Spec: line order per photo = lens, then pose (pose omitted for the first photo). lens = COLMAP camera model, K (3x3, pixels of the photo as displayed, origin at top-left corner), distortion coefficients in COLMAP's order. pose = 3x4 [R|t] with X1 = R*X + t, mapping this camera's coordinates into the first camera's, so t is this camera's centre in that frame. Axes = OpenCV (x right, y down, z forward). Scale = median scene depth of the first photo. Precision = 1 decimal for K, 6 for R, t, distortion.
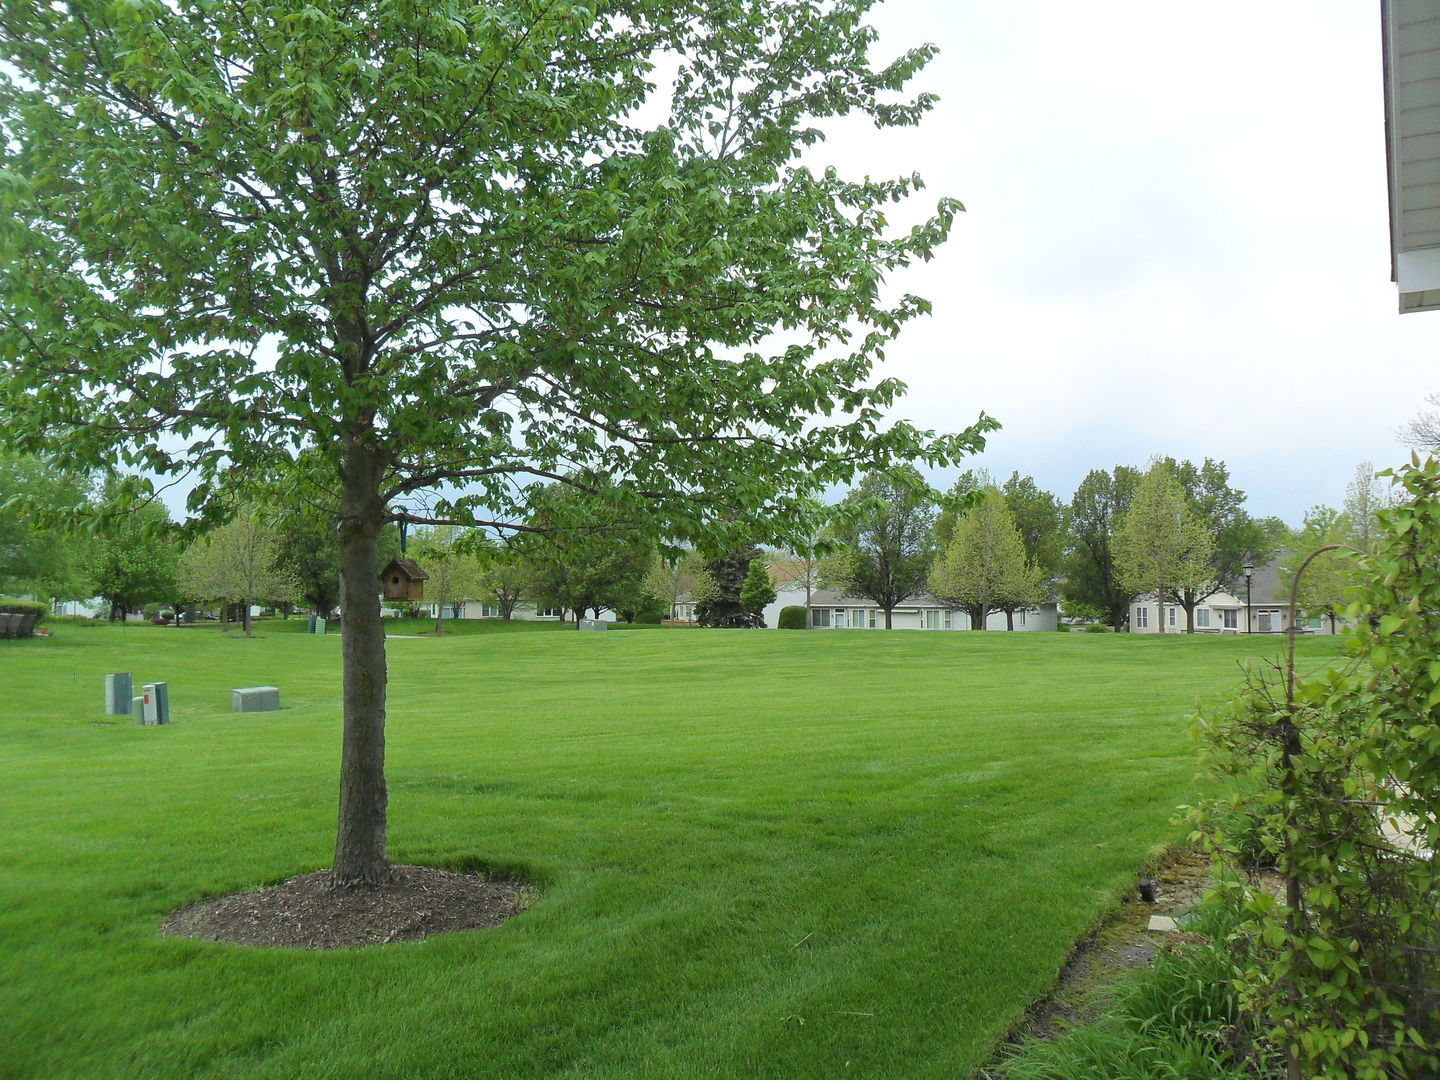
lens RADIAL K [[1179.0, 0, 721.4], [0, 1179.0, 545.1], [0, 0, 1]] dist [-0.017582, 0.022096]
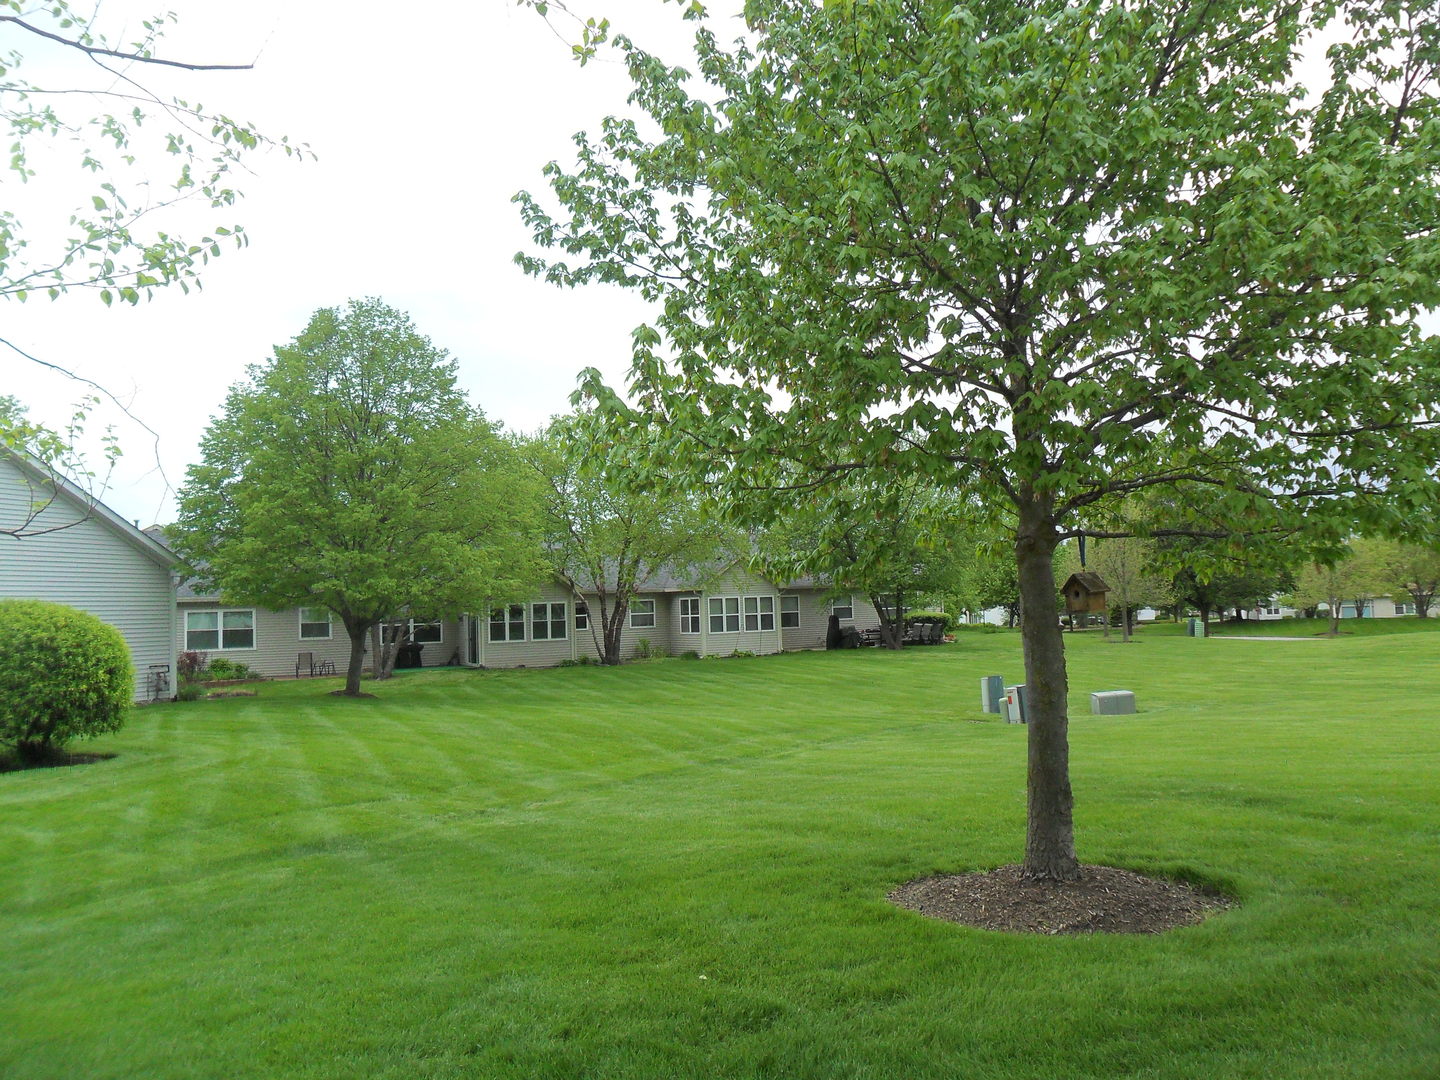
lens RADIAL K [[1179.0, 0, 717.3], [0, 1179.0, 535.6], [0, 0, 1]] dist [-0.017582, 0.022096]
pose [[0.736664, -0.069545, -0.672674, 0.207105], [0.062755, 0.997436, -0.034396, -0.006595], [0.673341, -0.016875, 0.739139, 0.004310]]
